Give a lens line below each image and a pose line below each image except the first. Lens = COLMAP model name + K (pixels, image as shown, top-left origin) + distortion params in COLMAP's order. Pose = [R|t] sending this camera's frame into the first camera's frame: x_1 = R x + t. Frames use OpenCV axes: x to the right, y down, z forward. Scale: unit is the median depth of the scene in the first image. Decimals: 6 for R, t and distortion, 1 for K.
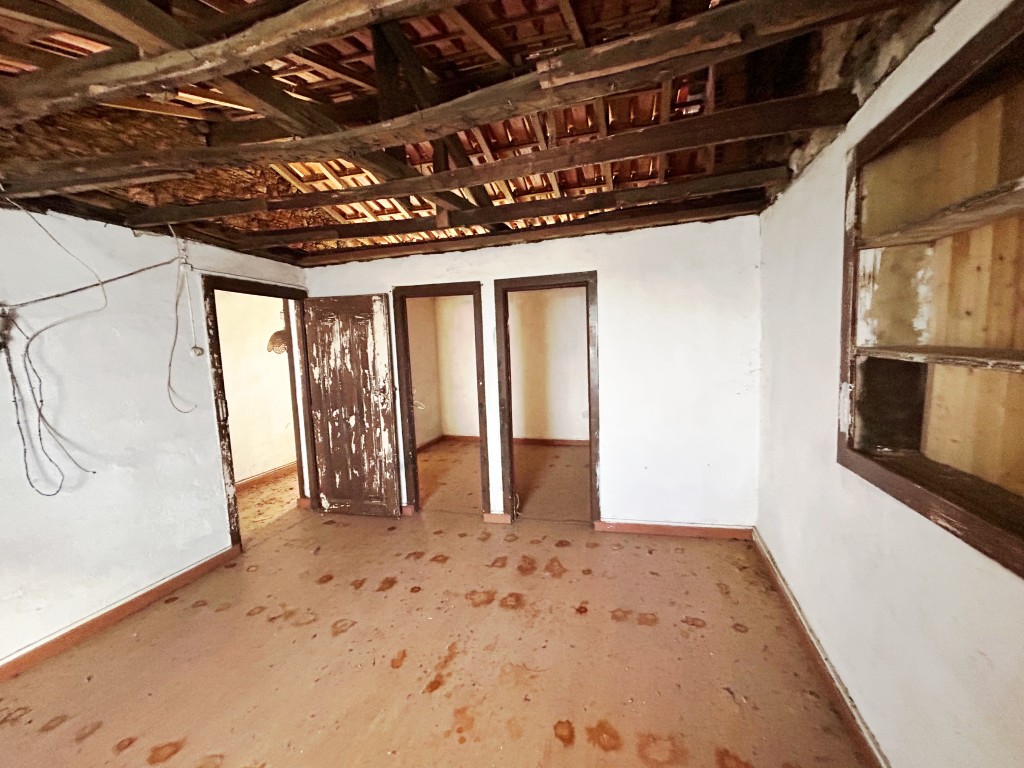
lens RADIAL K [[415.7, 0, 514.5], [0, 415.7, 381.2], [0, 0, 1]] dist [-0.000734, 0.000619]
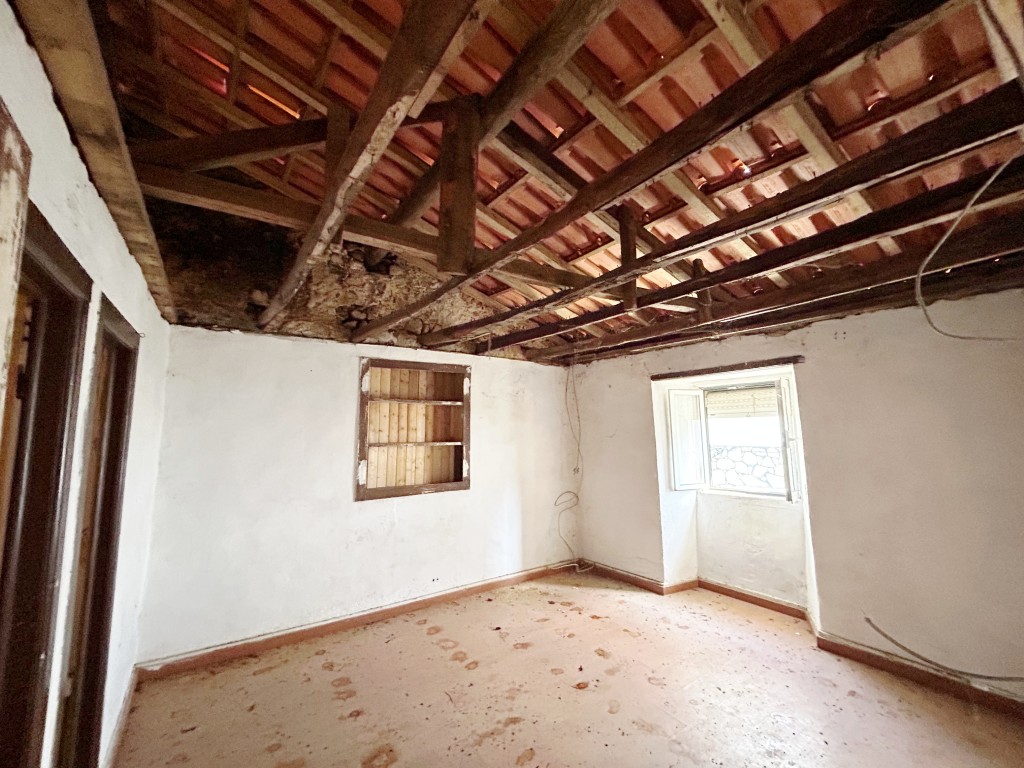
lens RADIAL K [[415.7, 0, 514.5], [0, 415.7, 381.2], [0, 0, 1]] dist [-0.000734, 0.000619]
pose [[-0.776971, 0.116897, 0.618588, -0.785487], [0.100350, 0.993042, -0.061616, -0.128251], [-0.621486, 0.014201, -0.783296, 1.436601]]
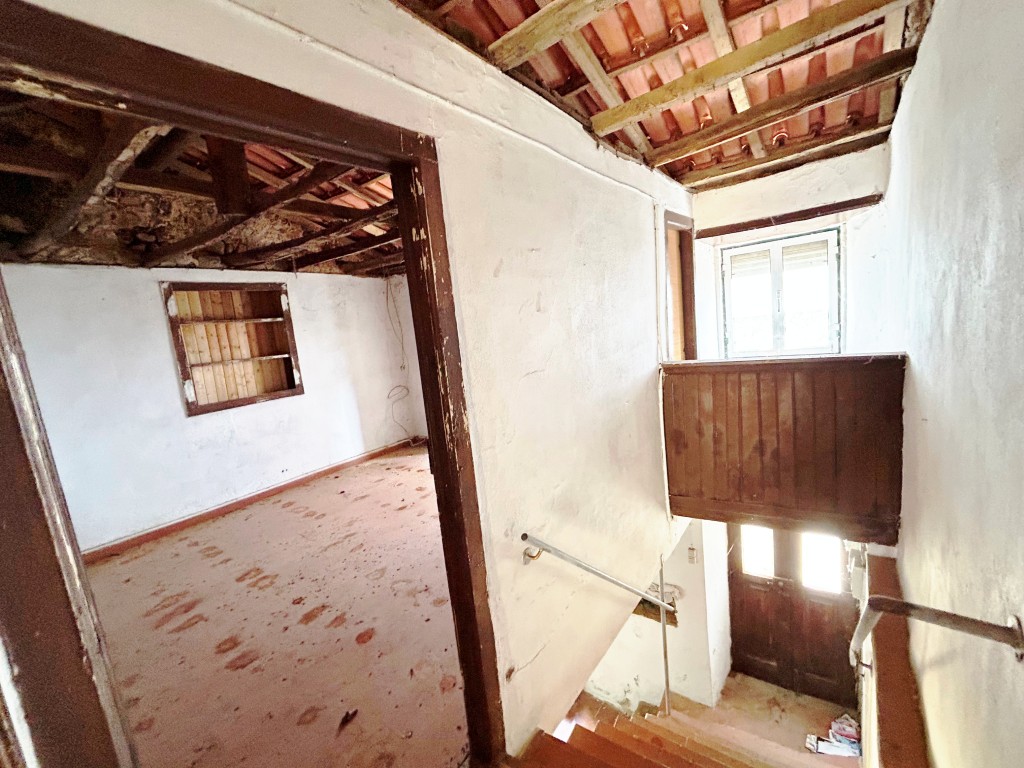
lens RADIAL K [[418.9, 0, 514.9], [0, 418.9, 381.5], [0, 0, 1]] dist [0.003041, 0.000799]
pose [[-0.927671, 0.085899, 0.363383, -1.149898], [0.171539, 0.962446, 0.210408, -0.113193], [-0.331663, 0.257524, -0.907569, 1.651789]]
